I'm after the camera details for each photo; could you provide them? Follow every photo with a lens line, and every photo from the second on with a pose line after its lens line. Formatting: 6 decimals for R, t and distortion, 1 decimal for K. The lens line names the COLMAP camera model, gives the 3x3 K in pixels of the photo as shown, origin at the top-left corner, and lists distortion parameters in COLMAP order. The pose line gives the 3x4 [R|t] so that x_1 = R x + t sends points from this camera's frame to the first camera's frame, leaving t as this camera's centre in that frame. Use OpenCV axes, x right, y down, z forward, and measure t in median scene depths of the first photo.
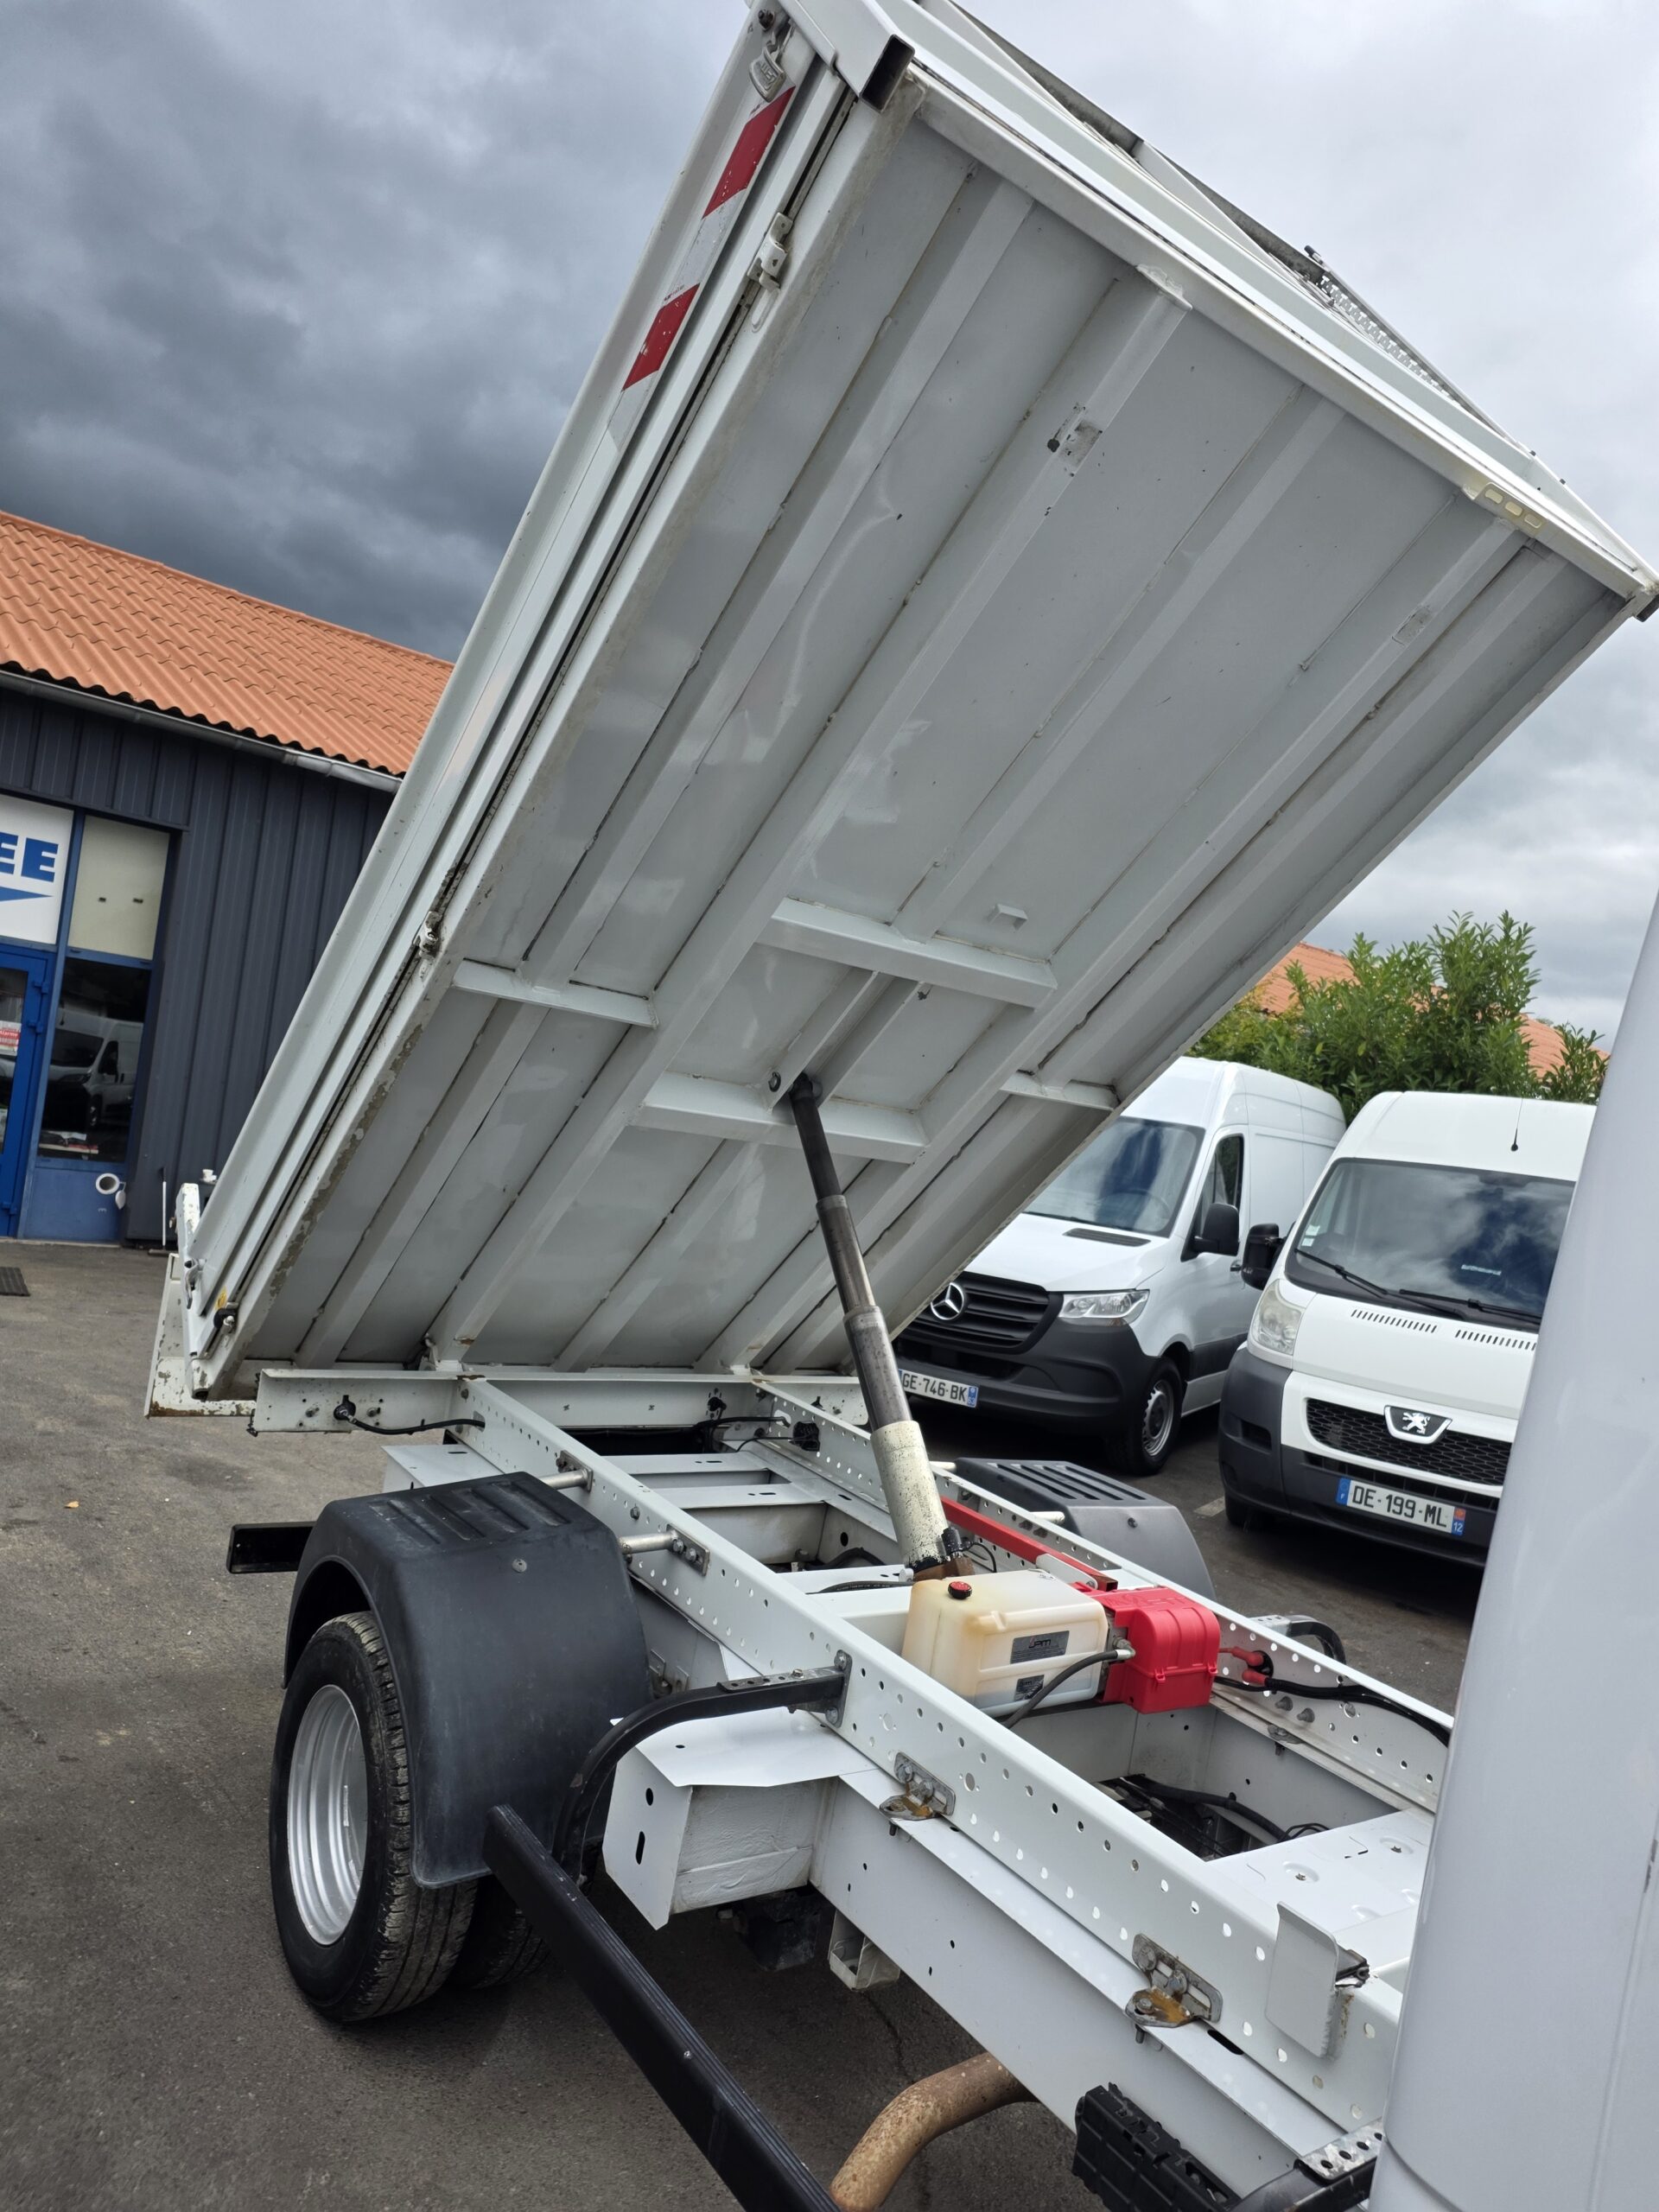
lens RADIAL K [[1458.3, 0, 853.2], [0, 1458.3, 1109.8], [0, 0, 1]] dist [0.070805, -0.041635]
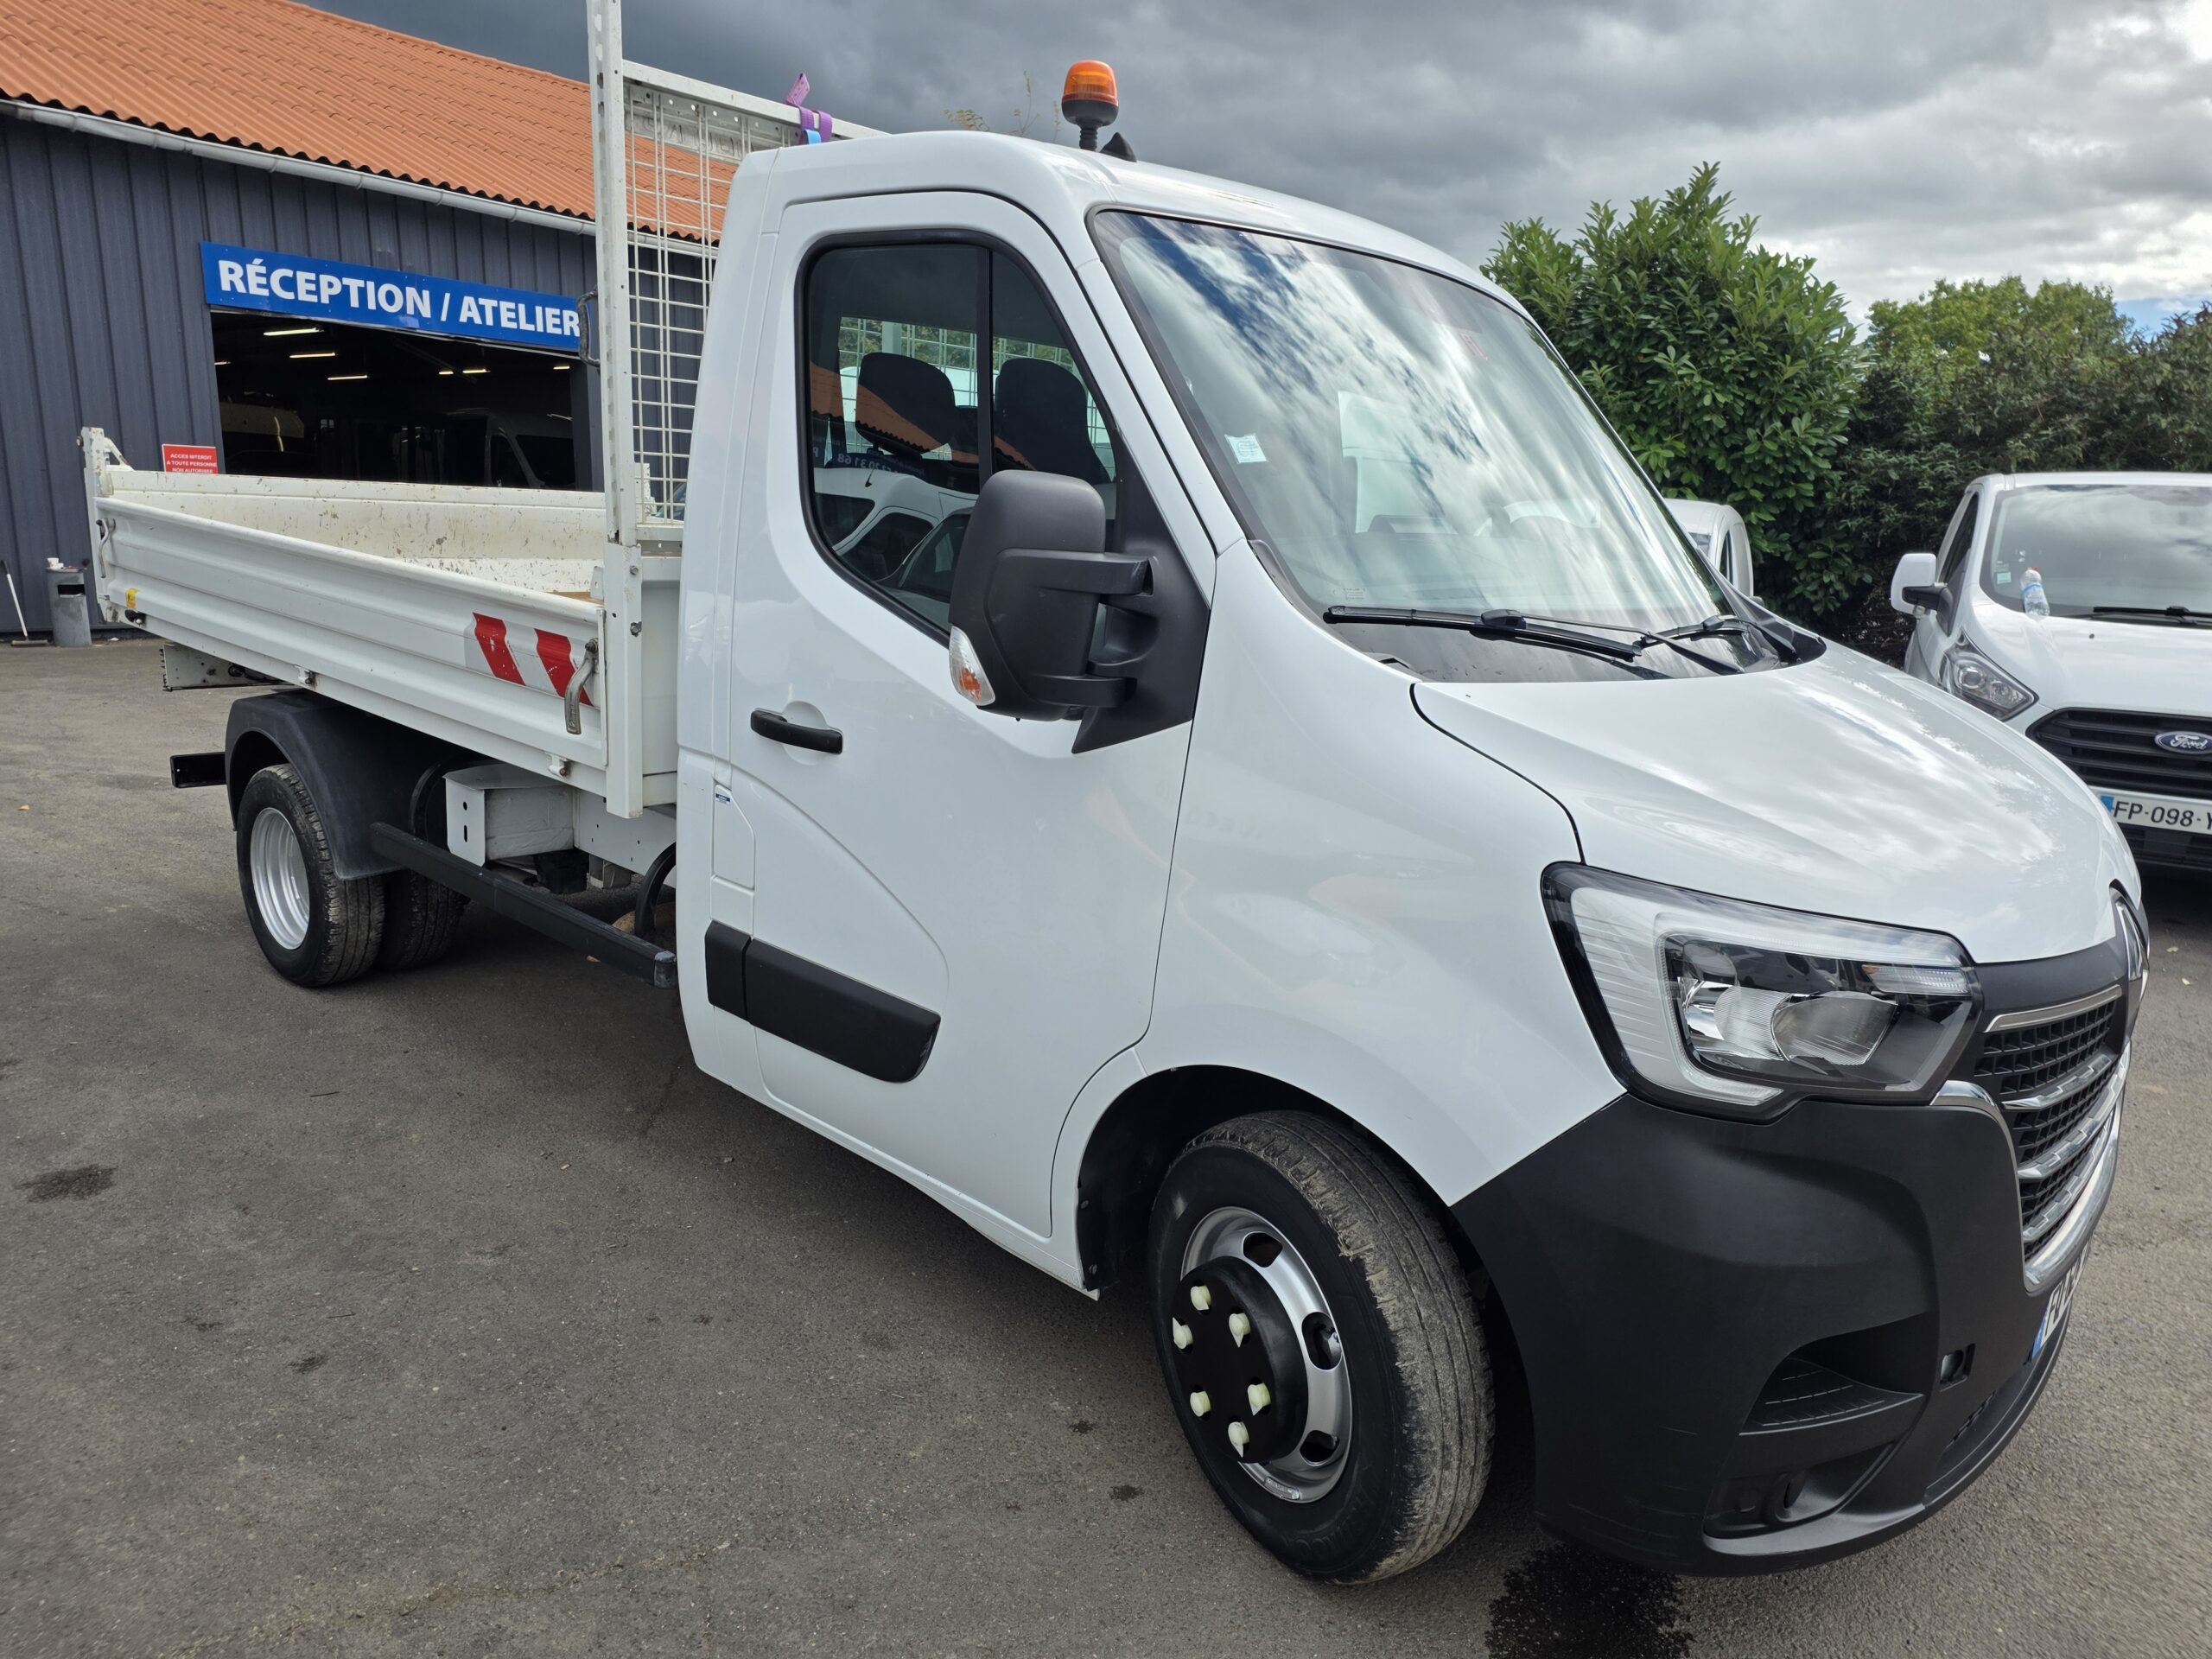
lens RADIAL K [[1458.3, 0, 1125.8], [0, 1458.3, 819.2], [0, 0, 1]] dist [0.070805, -0.041635]
pose [[0.971652, -0.140752, 0.189949, 0.188434], [0.089824, 0.962998, 0.254100, 0.056964], [-0.218686, -0.229835, 0.948342, -0.558373]]
